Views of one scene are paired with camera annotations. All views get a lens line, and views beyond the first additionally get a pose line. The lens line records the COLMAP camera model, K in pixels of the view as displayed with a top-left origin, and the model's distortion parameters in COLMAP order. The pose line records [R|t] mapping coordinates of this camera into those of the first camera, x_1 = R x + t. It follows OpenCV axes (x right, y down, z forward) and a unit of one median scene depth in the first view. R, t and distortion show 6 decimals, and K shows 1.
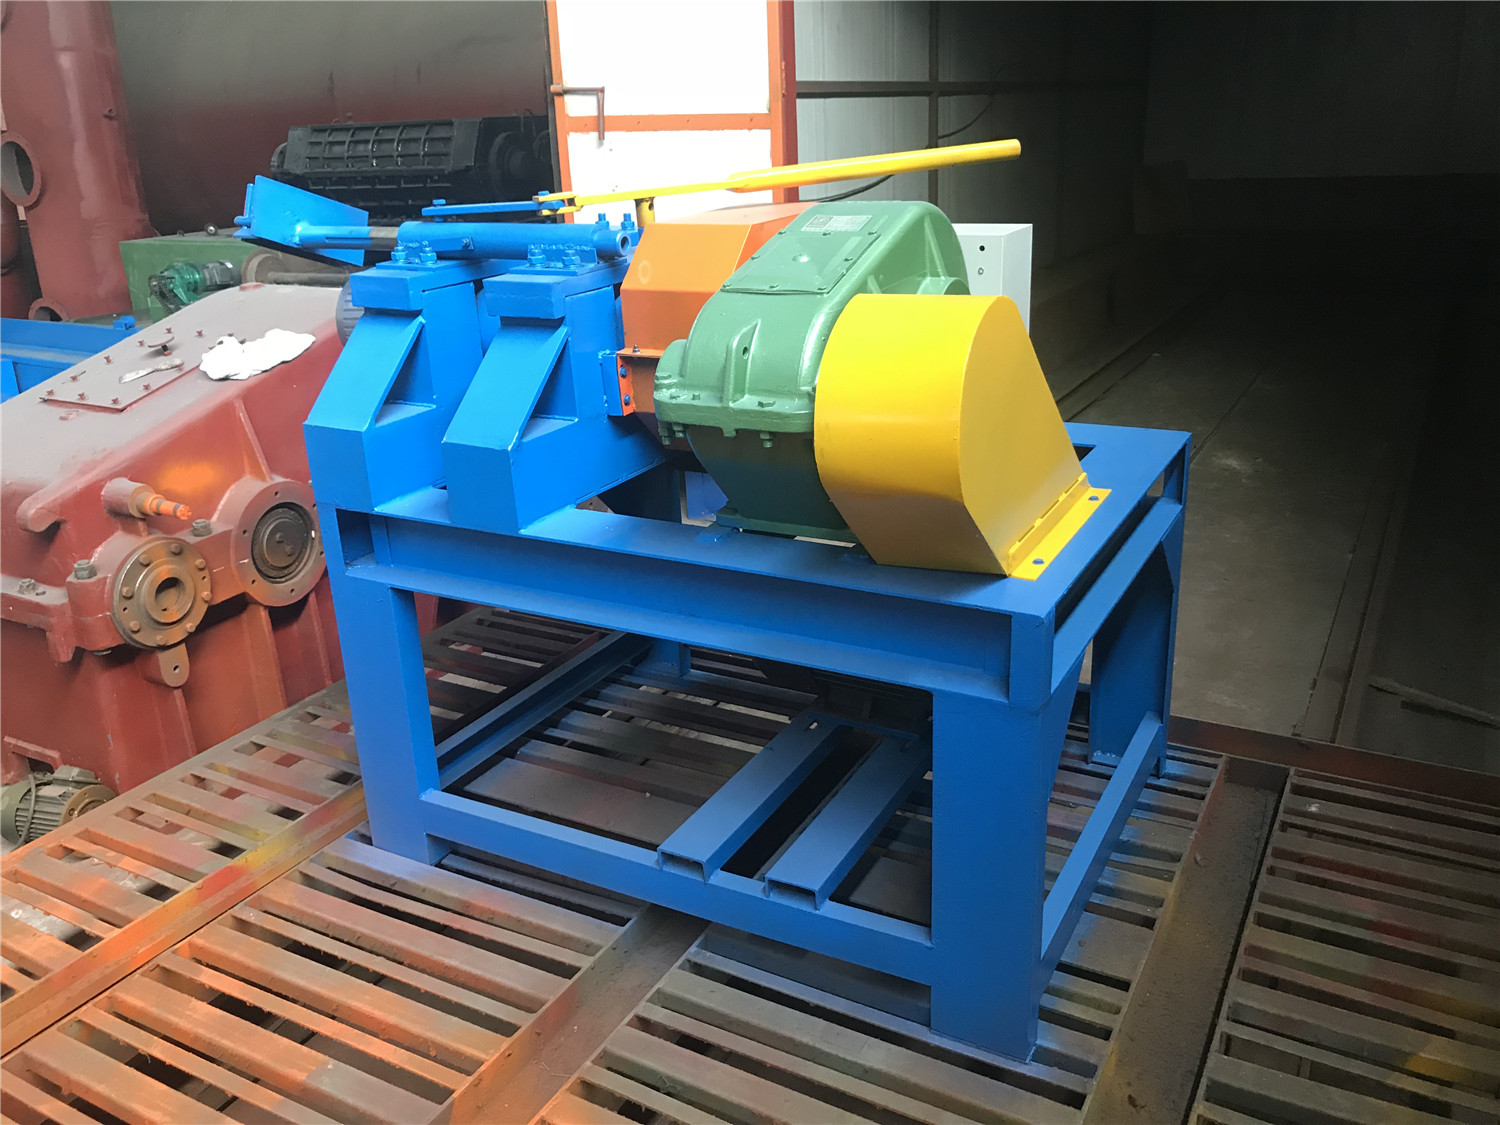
lens RADIAL K [[1232.9, 0, 746.3], [0, 1232.9, 567.6], [0, 0, 1]] dist [0.010734, -0.005914]
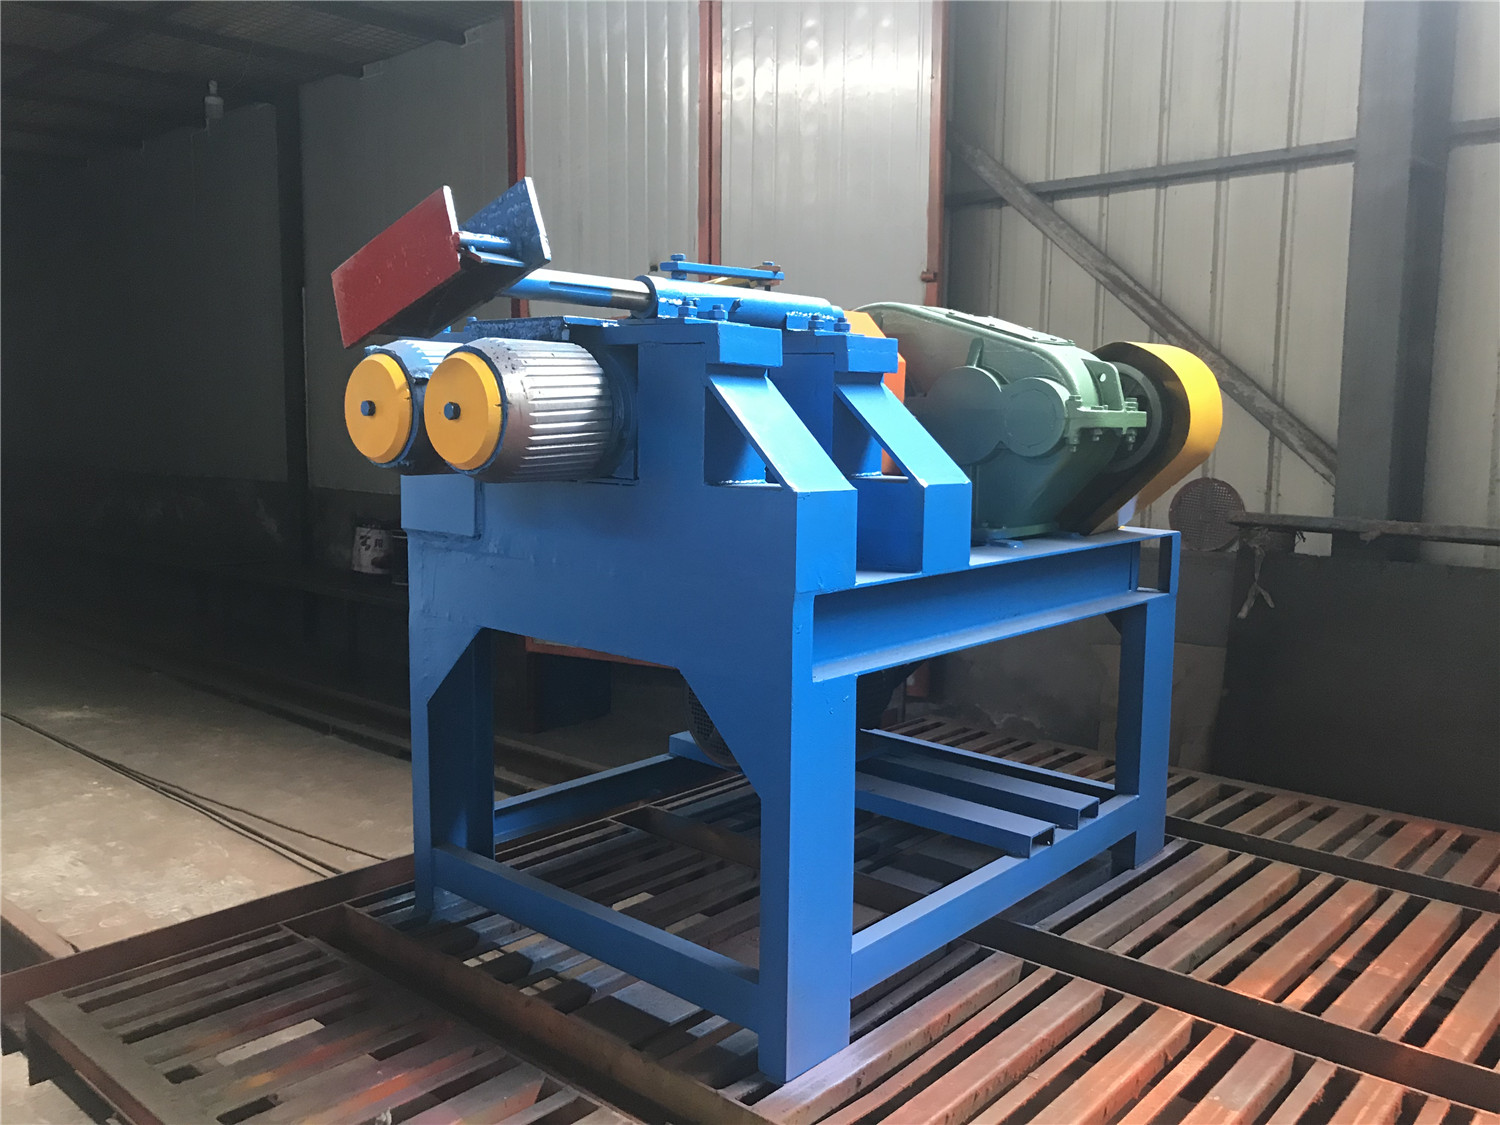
lens RADIAL K [[1232.9, 0, 747.4], [0, 1232.9, 561.6], [0, 0, 1]] dist [0.010734, -0.005914]
pose [[0.221743, -0.076912, 0.972067, -0.773485], [0.324801, 0.945782, 0.000740, -0.057949], [-0.919421, 0.315564, 0.234702, 0.584466]]
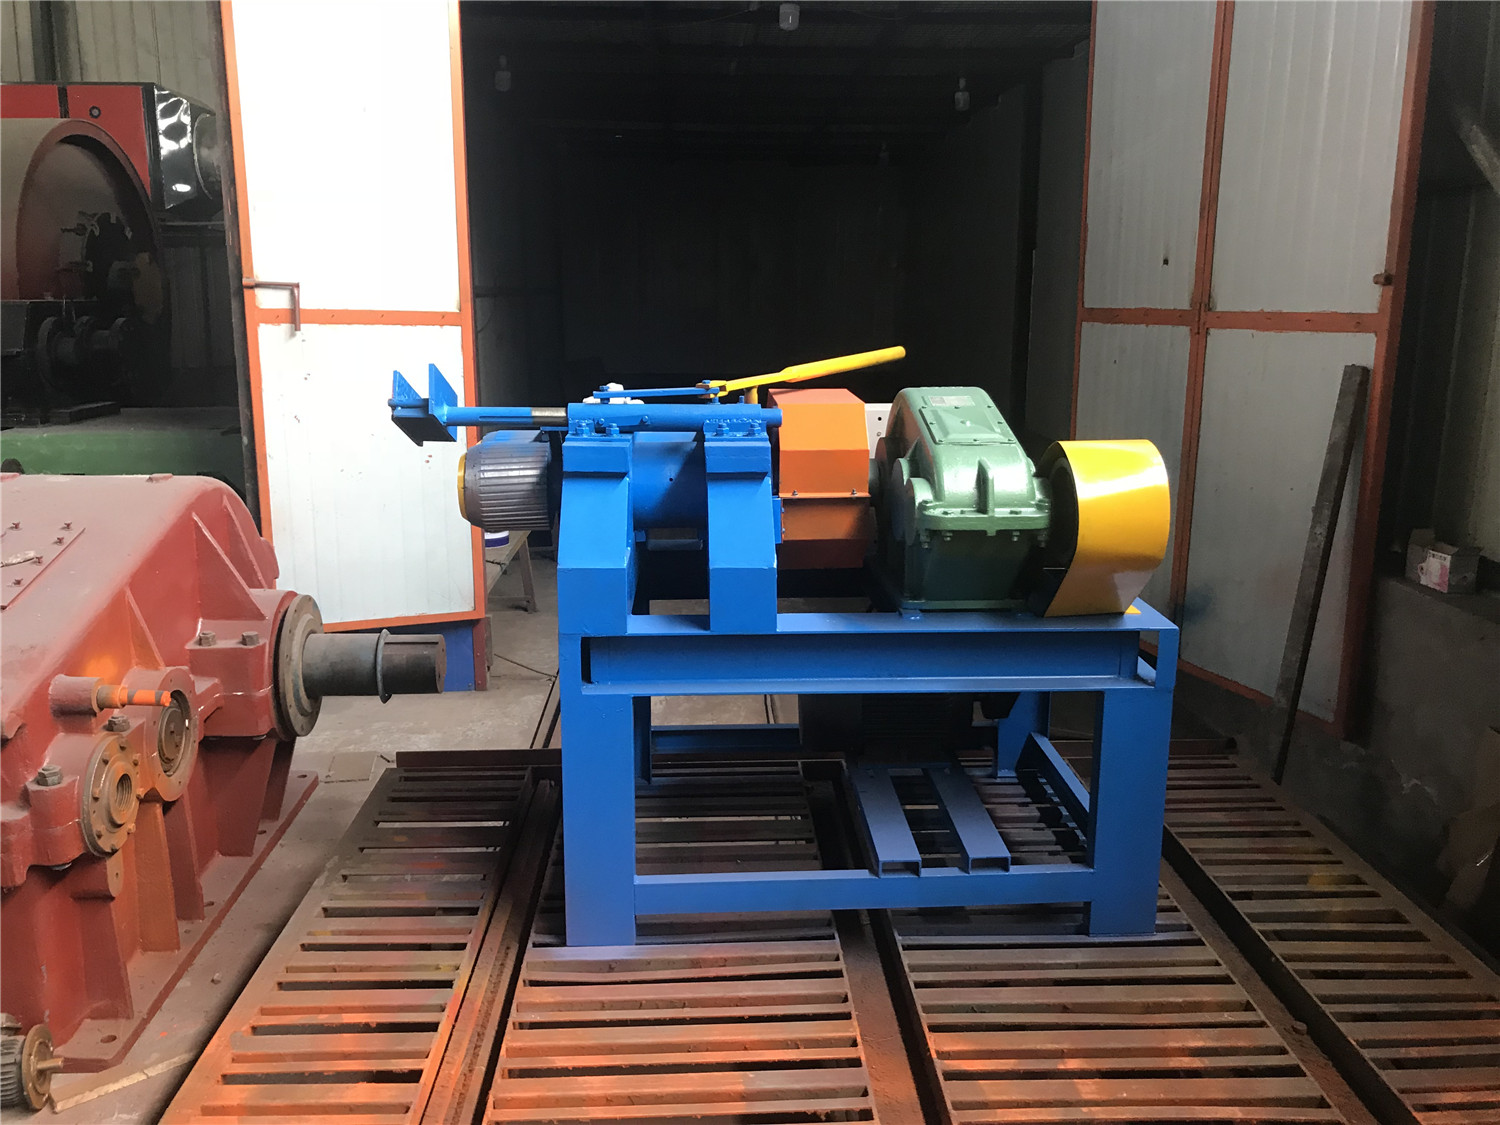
lens RADIAL K [[1232.9, 0, 757.3], [0, 1232.9, 549.5], [0, 0, 1]] dist [0.010734, -0.005914]
pose [[0.850589, -0.068434, 0.521359, -0.553219], [0.150157, 0.981821, -0.116103, 0.022608], [-0.503936, 0.177041, 0.845402, -0.071260]]
